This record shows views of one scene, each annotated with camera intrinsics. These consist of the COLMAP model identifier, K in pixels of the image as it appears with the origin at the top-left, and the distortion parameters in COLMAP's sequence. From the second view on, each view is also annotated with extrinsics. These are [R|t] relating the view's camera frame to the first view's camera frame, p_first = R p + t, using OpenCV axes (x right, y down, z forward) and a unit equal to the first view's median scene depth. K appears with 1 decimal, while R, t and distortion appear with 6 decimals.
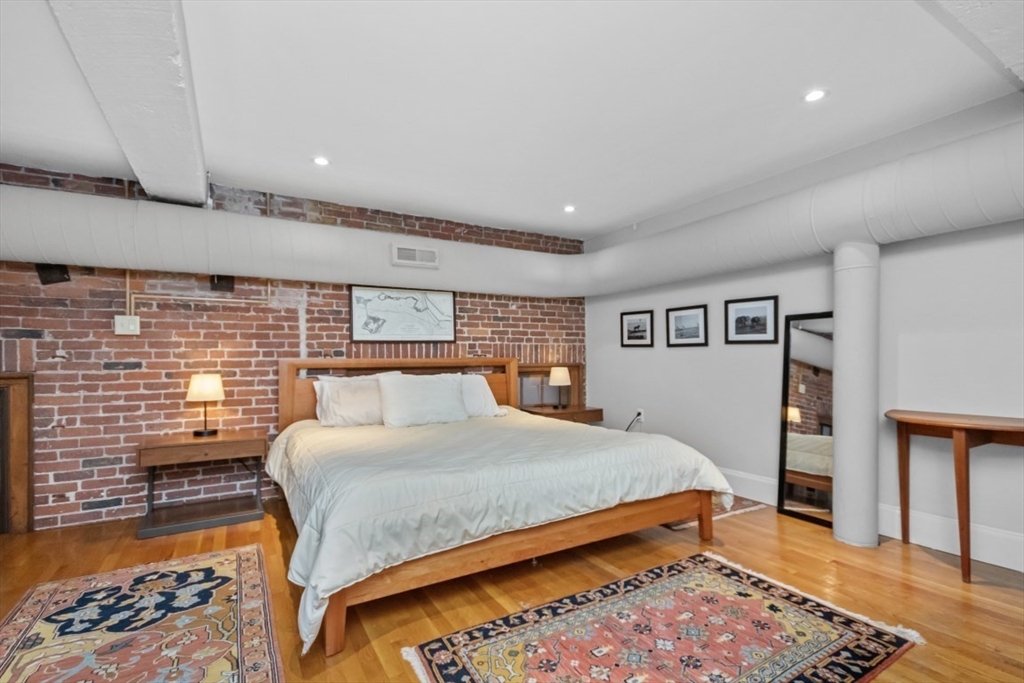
lens RADIAL K [[477.2, 0, 517.3], [0, 477.2, 357.9], [0, 0, 1]] dist [0.005353, 0.000189]
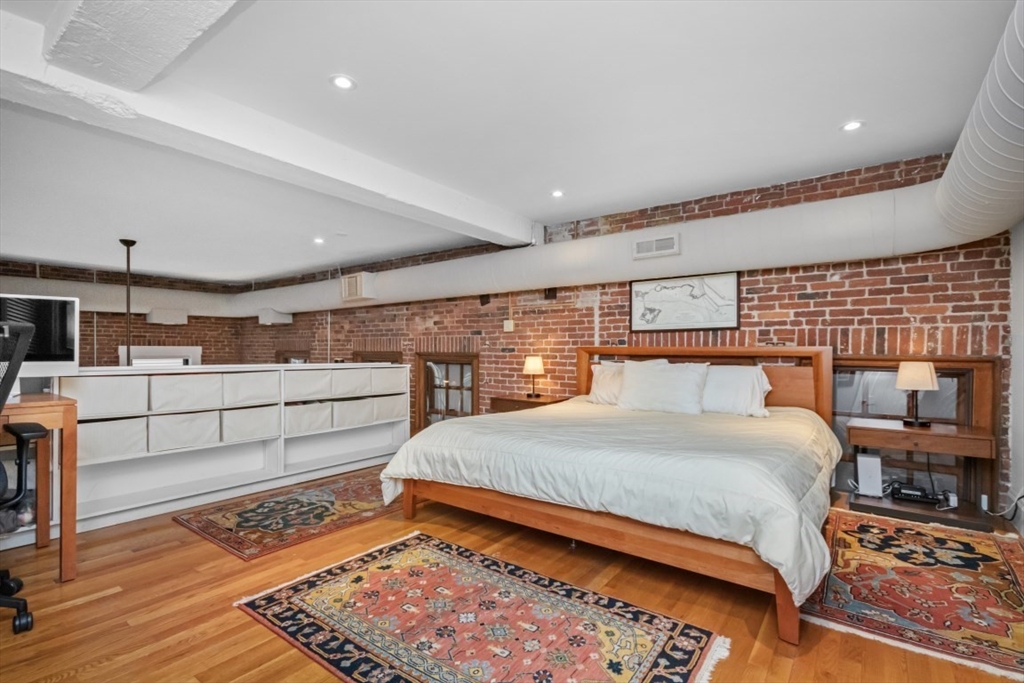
lens RADIAL K [[477.2, 0, 517.3], [0, 477.2, 357.9], [0, 0, 1]] dist [0.005353, 0.000189]
pose [[0.383965, 0.026880, -0.922956, 0.606060], [-0.002190, 0.999600, 0.028201, -0.003301], [0.923345, -0.008807, 0.383870, 0.322654]]
